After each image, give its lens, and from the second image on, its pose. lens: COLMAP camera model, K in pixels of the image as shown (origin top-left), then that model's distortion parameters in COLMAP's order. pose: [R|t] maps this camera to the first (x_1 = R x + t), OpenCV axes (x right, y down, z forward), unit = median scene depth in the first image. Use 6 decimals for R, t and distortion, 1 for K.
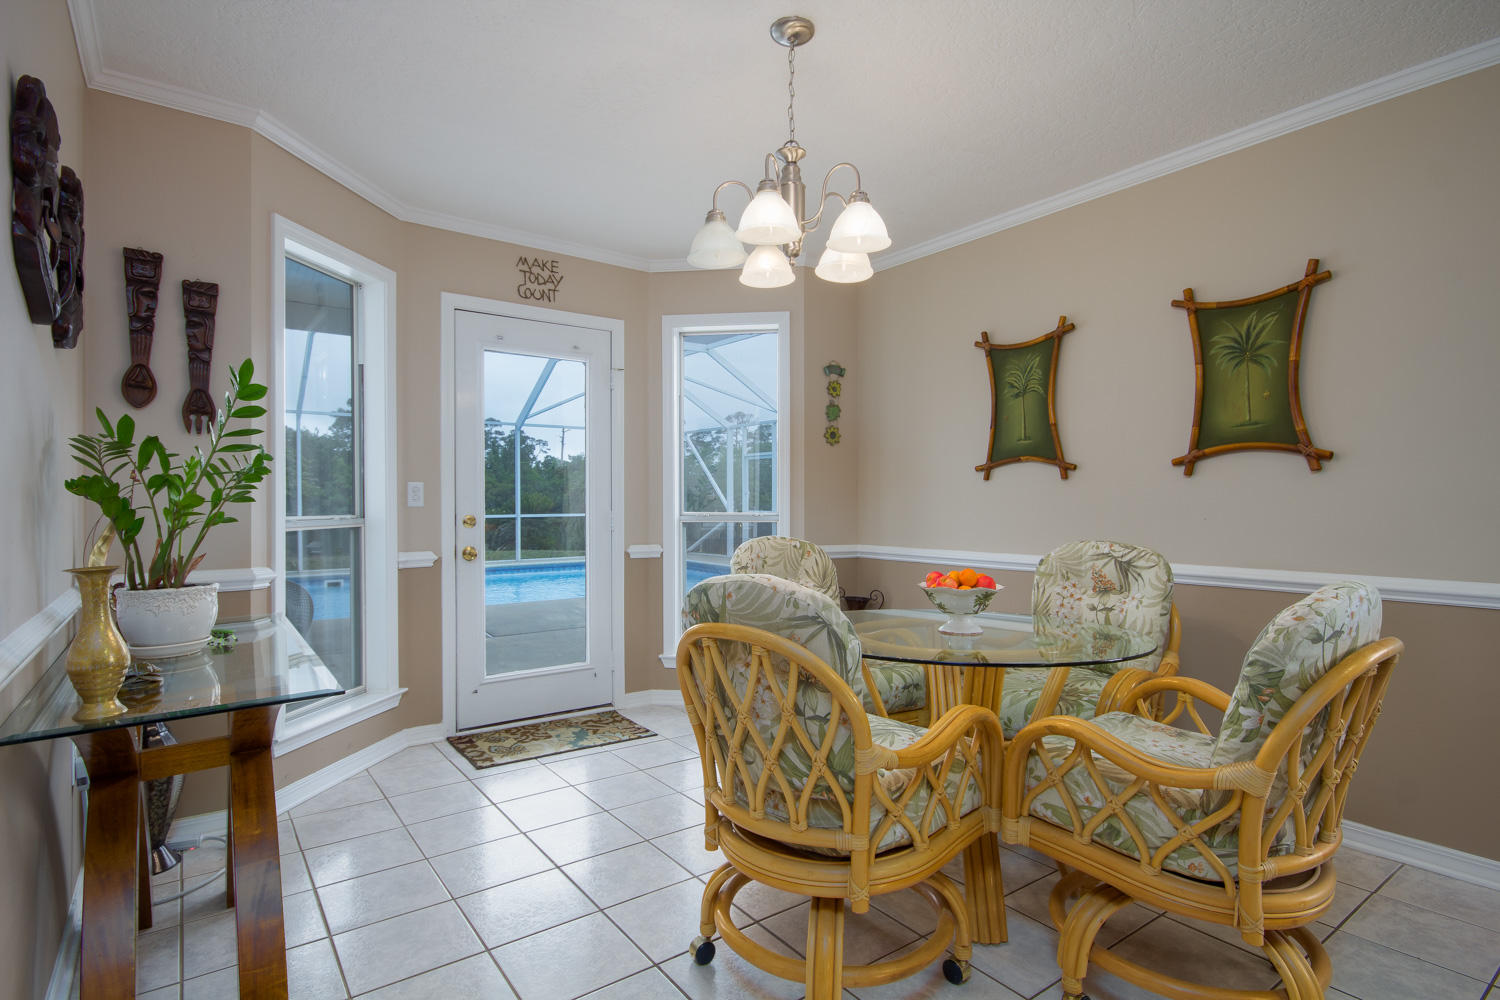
lens RADIAL K [[761.1, 0, 752.2], [0, 761.1, 505.1], [0, 0, 1]] dist [-0.003020, -0.000454]
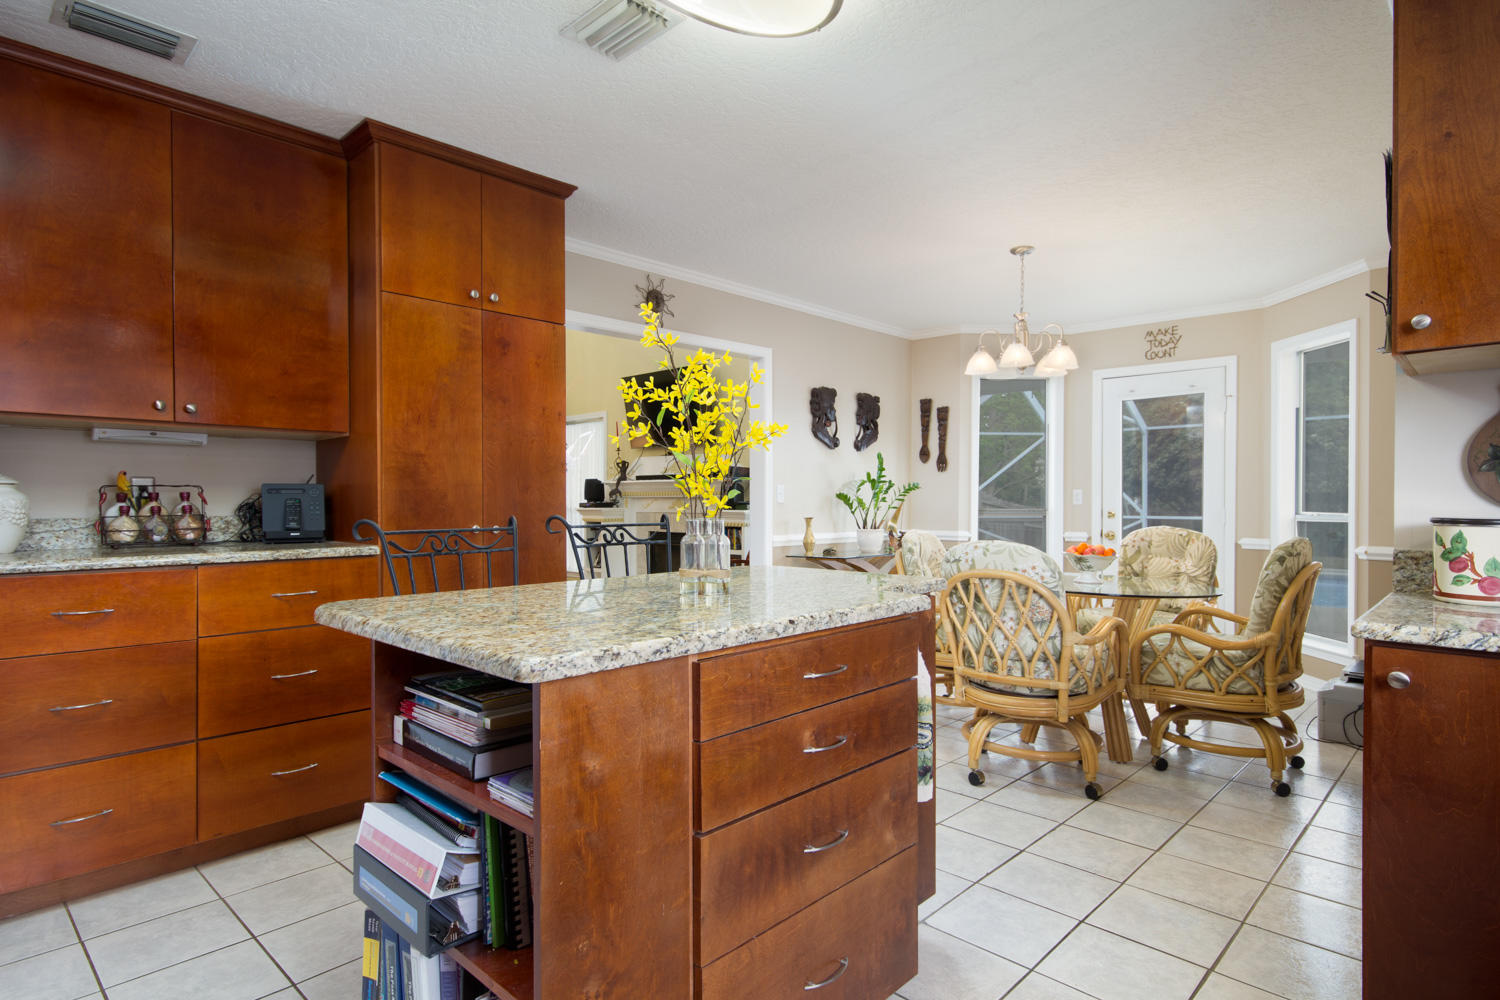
lens RADIAL K [[805.2, 0, 751.1], [0, 805.2, 500.9], [0, 0, 1]] dist [0.002246, 0.000184]
pose [[0.170180, 0.000472, -0.985413, 1.470340], [-0.006918, 0.999976, -0.000716, -0.000153], [0.985389, 0.006939, 0.170179, 0.006123]]
